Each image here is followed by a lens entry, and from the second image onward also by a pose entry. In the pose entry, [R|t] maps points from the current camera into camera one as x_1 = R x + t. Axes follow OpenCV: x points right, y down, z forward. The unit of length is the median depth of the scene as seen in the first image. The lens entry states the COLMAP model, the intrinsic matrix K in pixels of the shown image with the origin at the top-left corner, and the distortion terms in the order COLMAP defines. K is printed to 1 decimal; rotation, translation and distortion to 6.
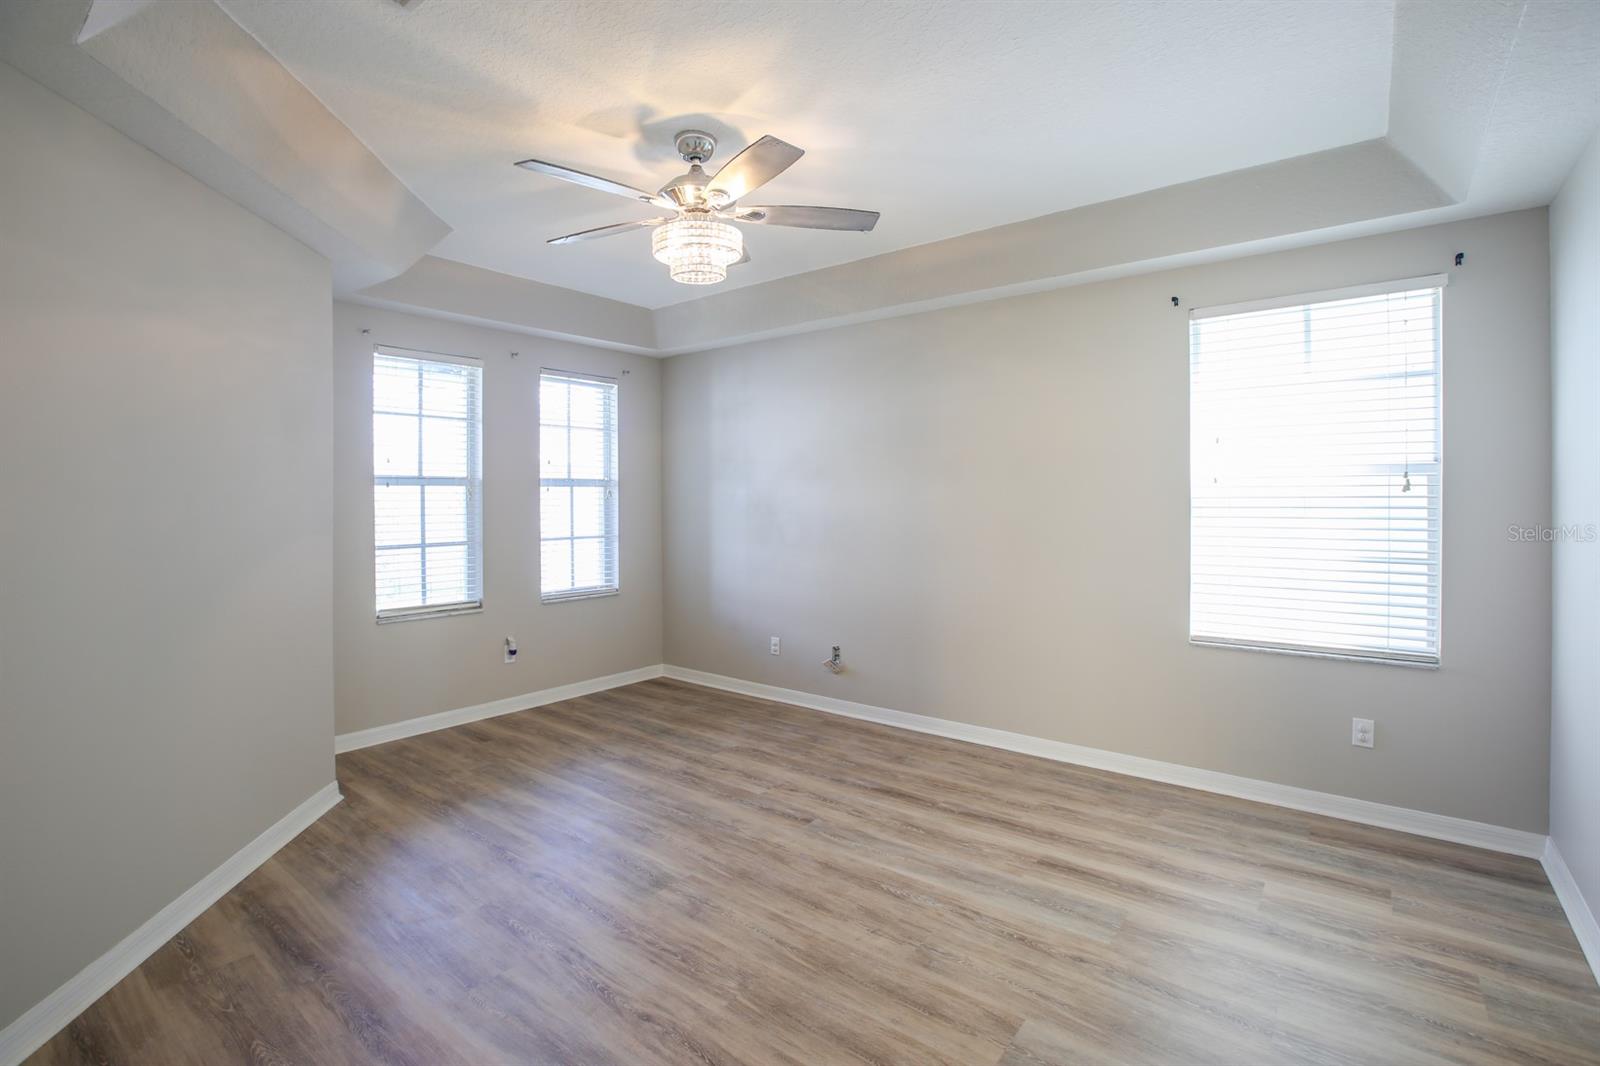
lens RADIAL K [[719.7, 0, 806.7], [0, 719.7, 507.8], [0, 0, 1]] dist [-0.045208, 0.000913]
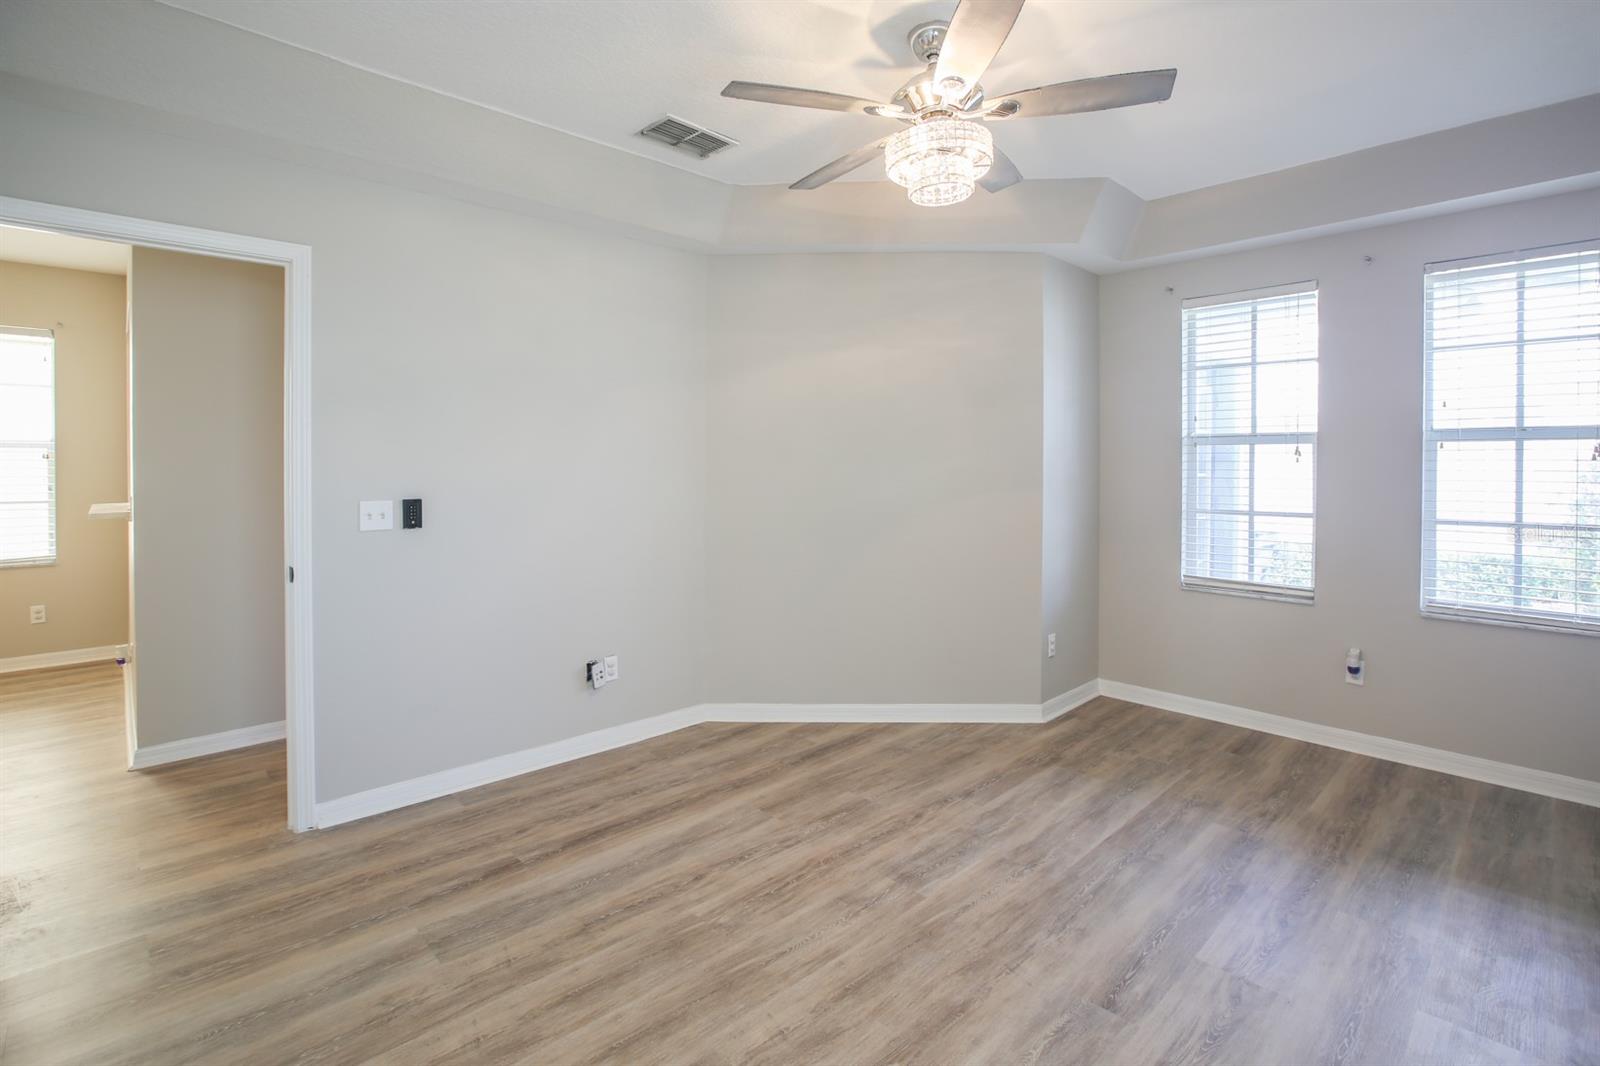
lens RADIAL K [[764.1, 0, 799.7], [0, 764.1, 467.0], [0, 0, 1]] dist [-0.055326, 0.018554]
pose [[-0.152091, 0.011220, -0.988303, 0.707892], [-0.008403, 0.999885, 0.012645, -0.016963], [0.988331, 0.010228, -0.151979, 0.915703]]
